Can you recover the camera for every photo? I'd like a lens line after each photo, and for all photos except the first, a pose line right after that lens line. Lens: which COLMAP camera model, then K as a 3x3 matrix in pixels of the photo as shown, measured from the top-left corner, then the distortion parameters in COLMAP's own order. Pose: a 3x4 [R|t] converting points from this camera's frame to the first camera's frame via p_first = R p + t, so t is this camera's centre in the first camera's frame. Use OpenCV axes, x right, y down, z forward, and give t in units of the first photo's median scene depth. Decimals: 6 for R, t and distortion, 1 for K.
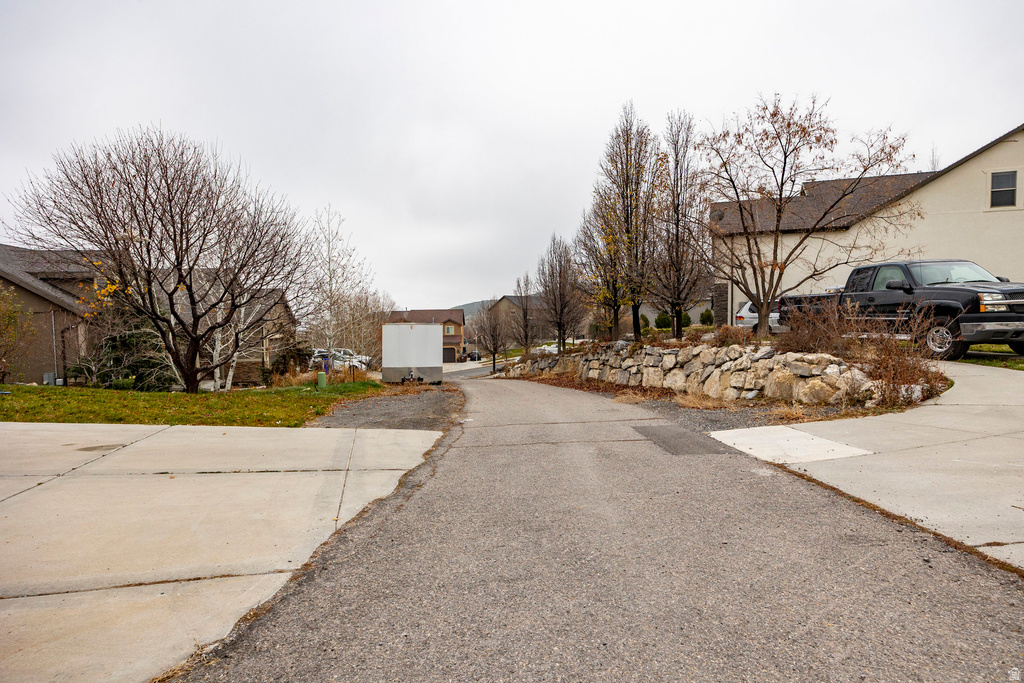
lens RADIAL K [[530.5, 0, 512.0], [0, 530.5, 341.5], [0, 0, 1]] dist [-0.000325, -0.000750]
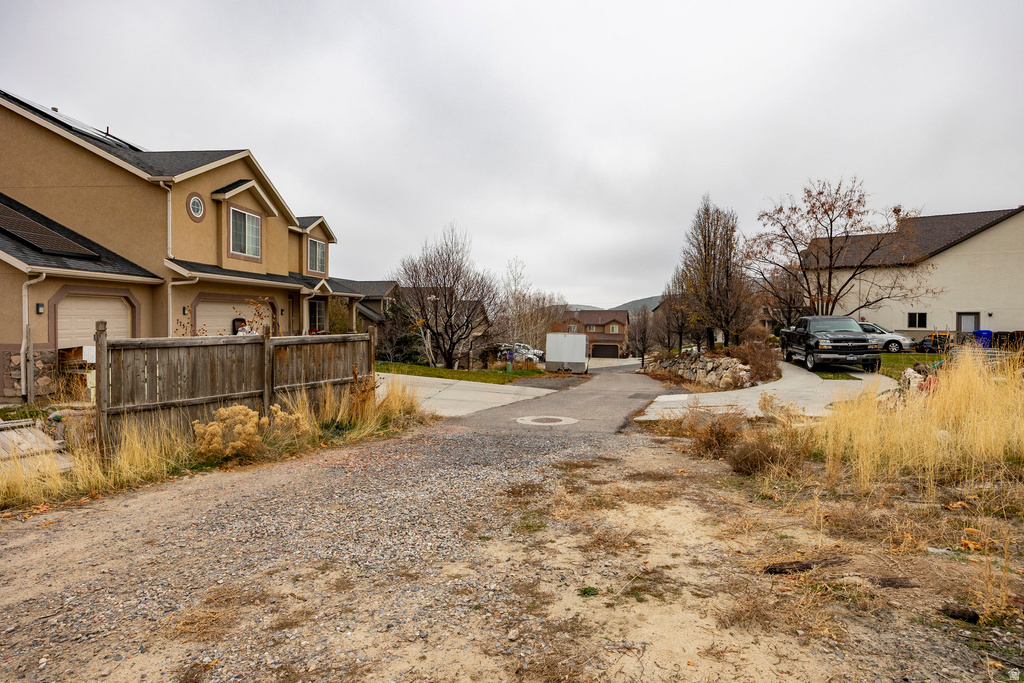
lens RADIAL K [[530.5, 0, 512.0], [0, 530.5, 341.5], [0, 0, 1]] dist [-0.000325, -0.000750]
pose [[0.945360, 0.034076, -0.324243, 0.155215], [-0.030056, 0.999397, 0.017399, -0.030389], [0.324641, -0.006703, 0.945814, -0.470876]]
